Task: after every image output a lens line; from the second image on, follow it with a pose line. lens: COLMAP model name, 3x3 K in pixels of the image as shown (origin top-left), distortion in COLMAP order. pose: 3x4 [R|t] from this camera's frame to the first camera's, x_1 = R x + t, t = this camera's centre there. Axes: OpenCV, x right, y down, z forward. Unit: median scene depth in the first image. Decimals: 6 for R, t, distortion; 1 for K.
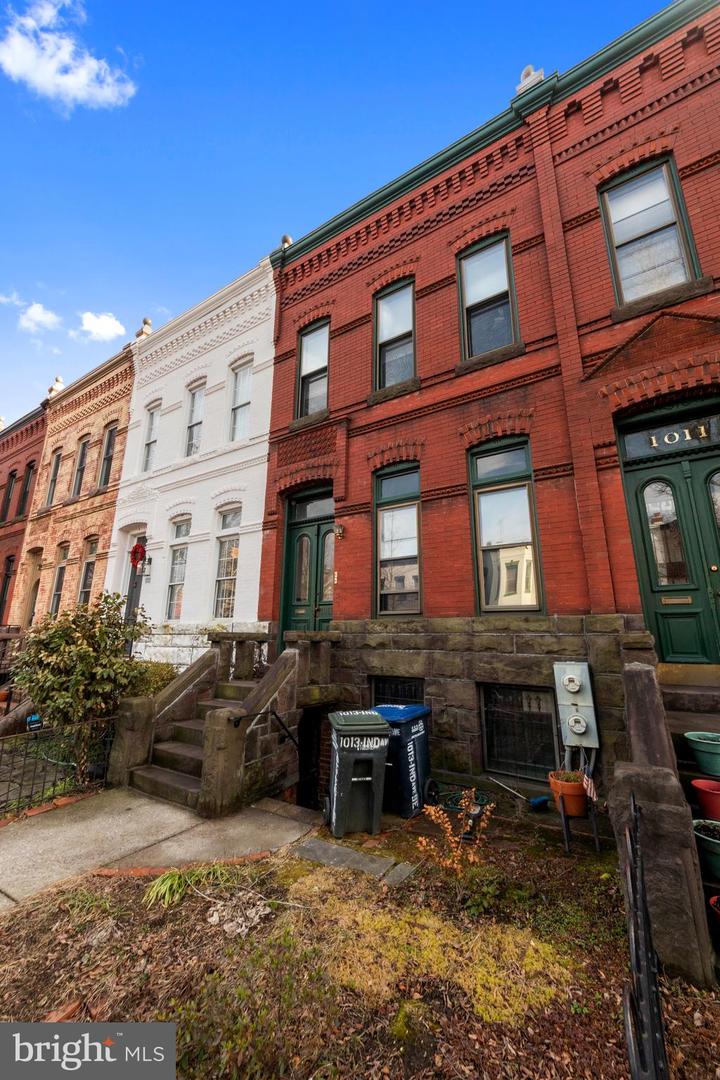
lens RADIAL K [[412.0, 0, 360.5], [0, 412.0, 537.6], [0, 0, 1]] dist [-0.003244, -0.002830]
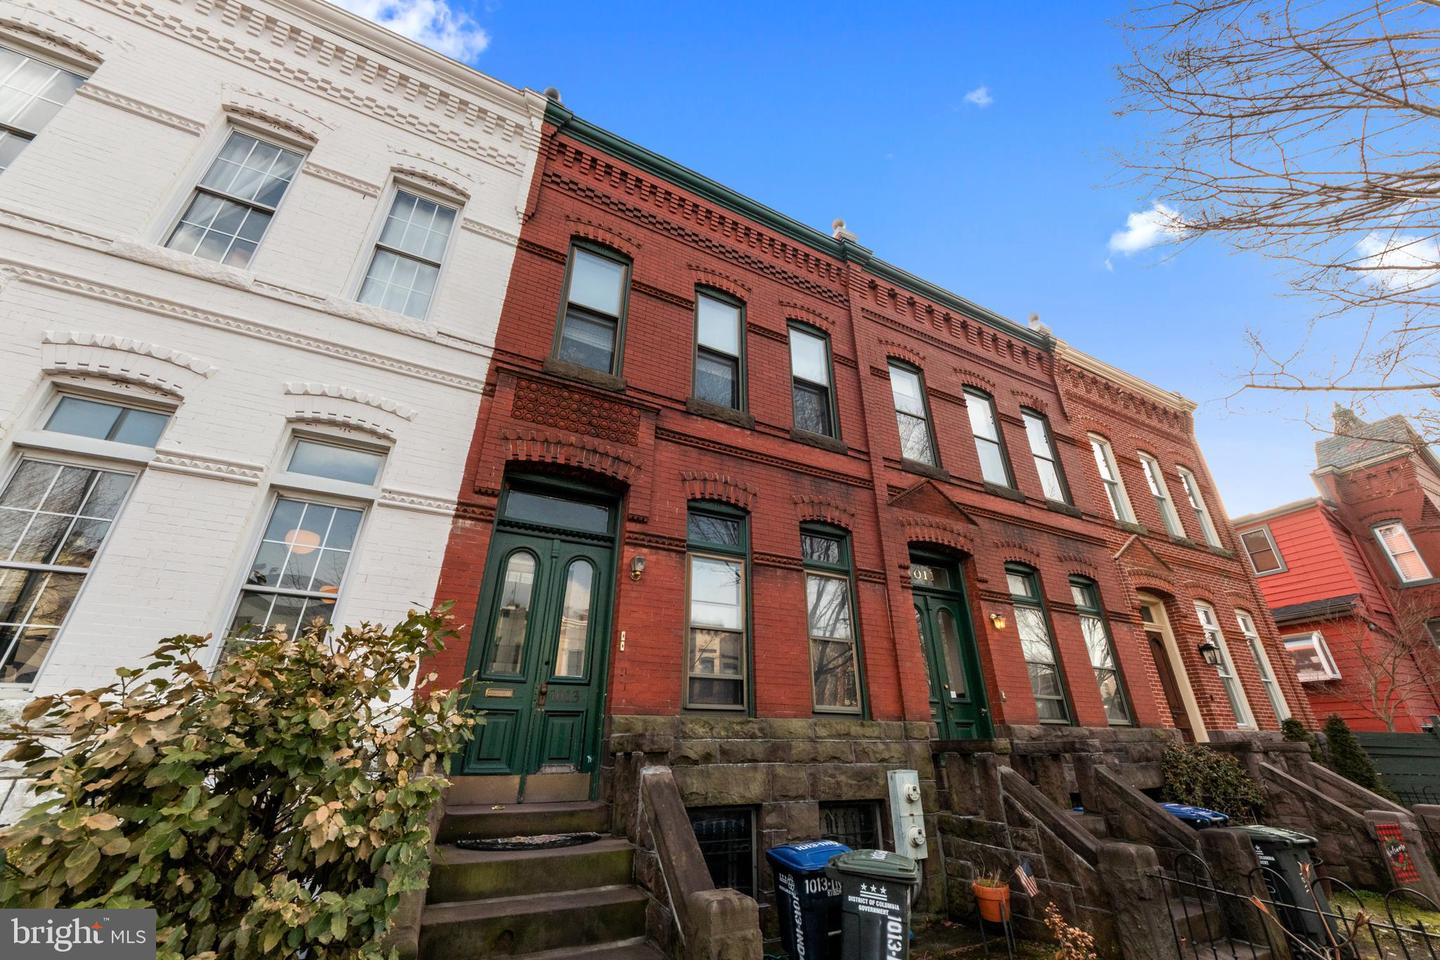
lens RADIAL K [[549.3, 0, 726.8], [0, 549.3, 486.0], [0, 0, 1]] dist [-0.003244, -0.002830]
pose [[0.516076, 0.365686, 0.774557, -0.806093], [-0.198309, 0.930725, -0.307286, 0.117597], [-0.833270, 0.004981, 0.552844, 0.474307]]
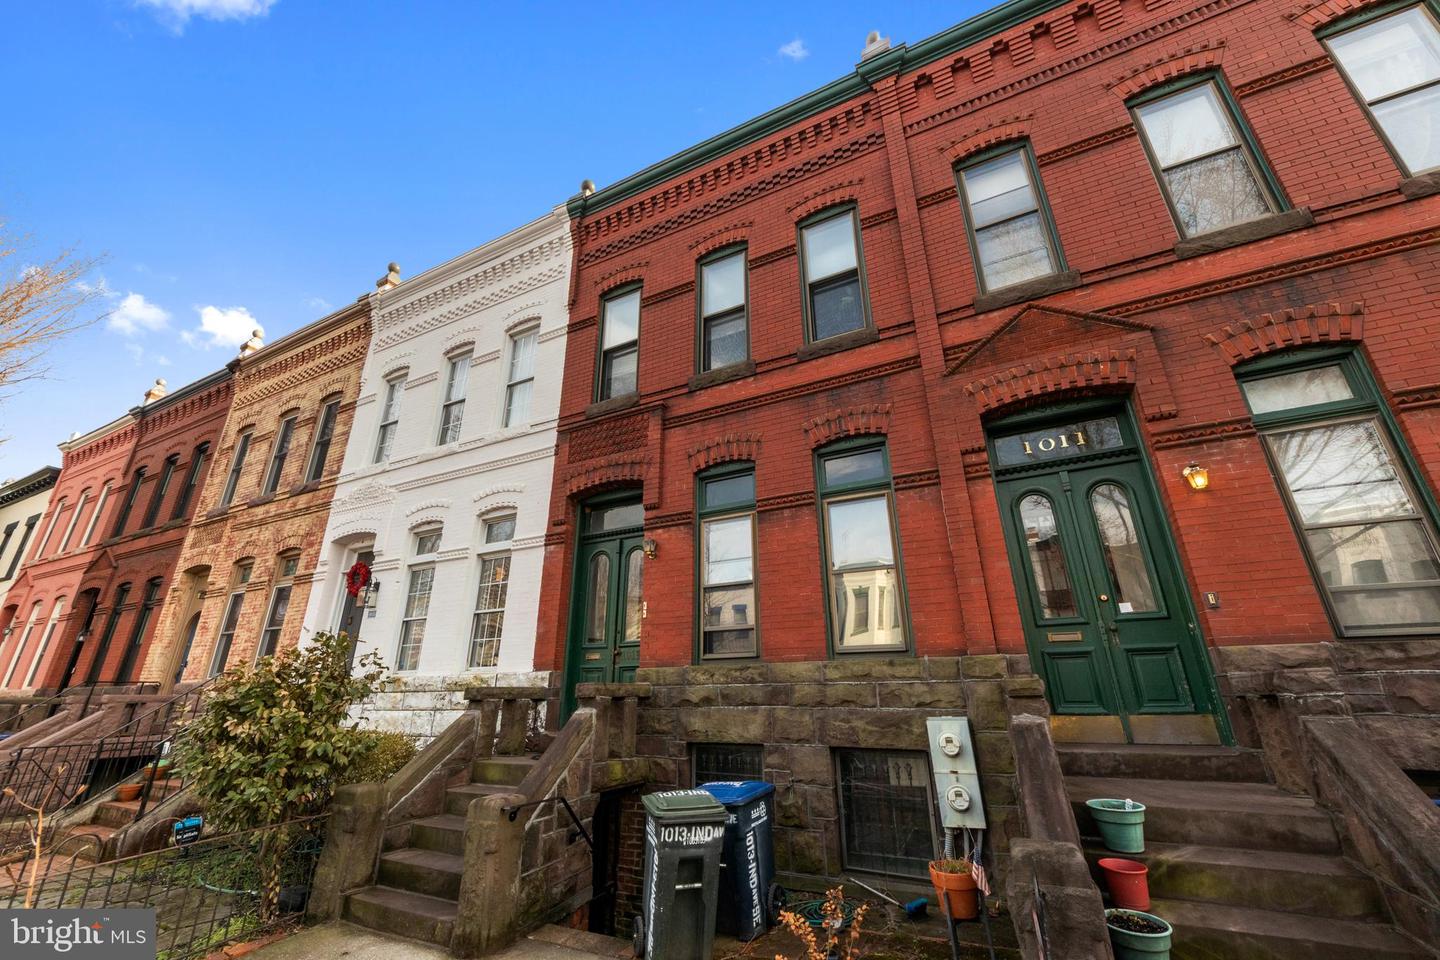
lens RADIAL K [[549.3, 0, 719.1], [0, 549.3, 489.0], [0, 0, 1]] dist [-0.003244, -0.002830]
pose [[0.994061, 0.021128, 0.106758, -0.041847], [-0.008348, 0.992887, -0.118767, -0.005822], [-0.108508, 0.117170, 0.987166, -0.045258]]
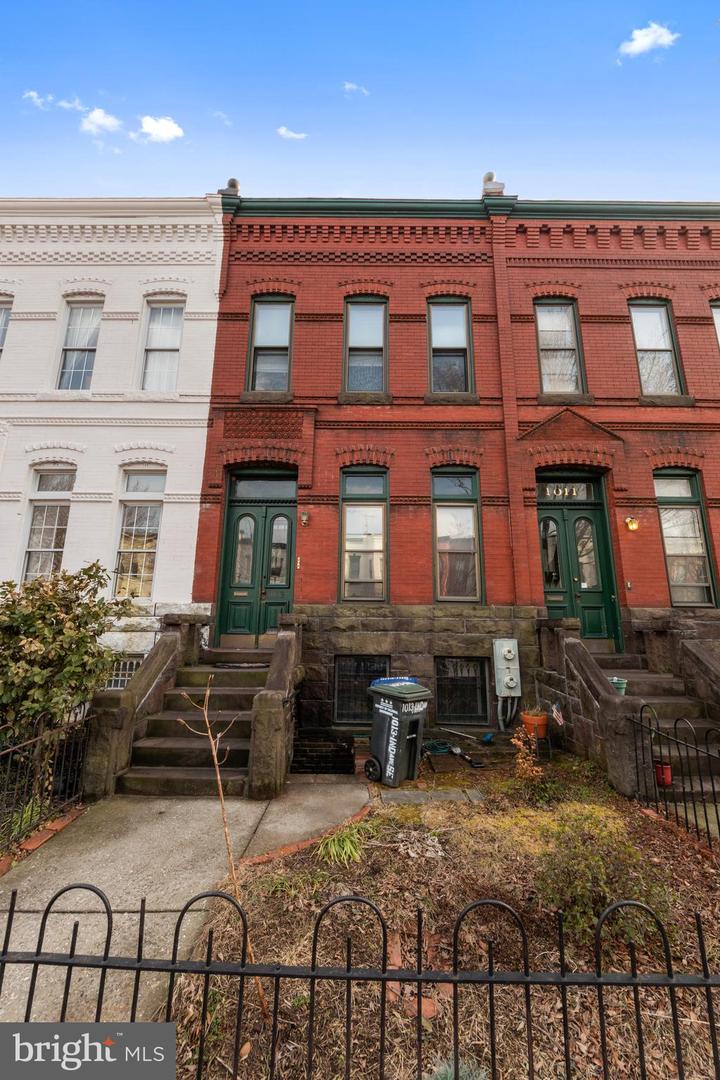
lens RADIAL K [[412.0, 0, 359.0], [0, 412.0, 538.4], [0, 0, 1]] dist [-0.003244, -0.002830]
pose [[0.850054, 0.108758, 0.515345, -0.537699], [-0.129818, 0.991526, 0.004883, 0.013407], [-0.510447, -0.071052, 0.856969, 0.051568]]
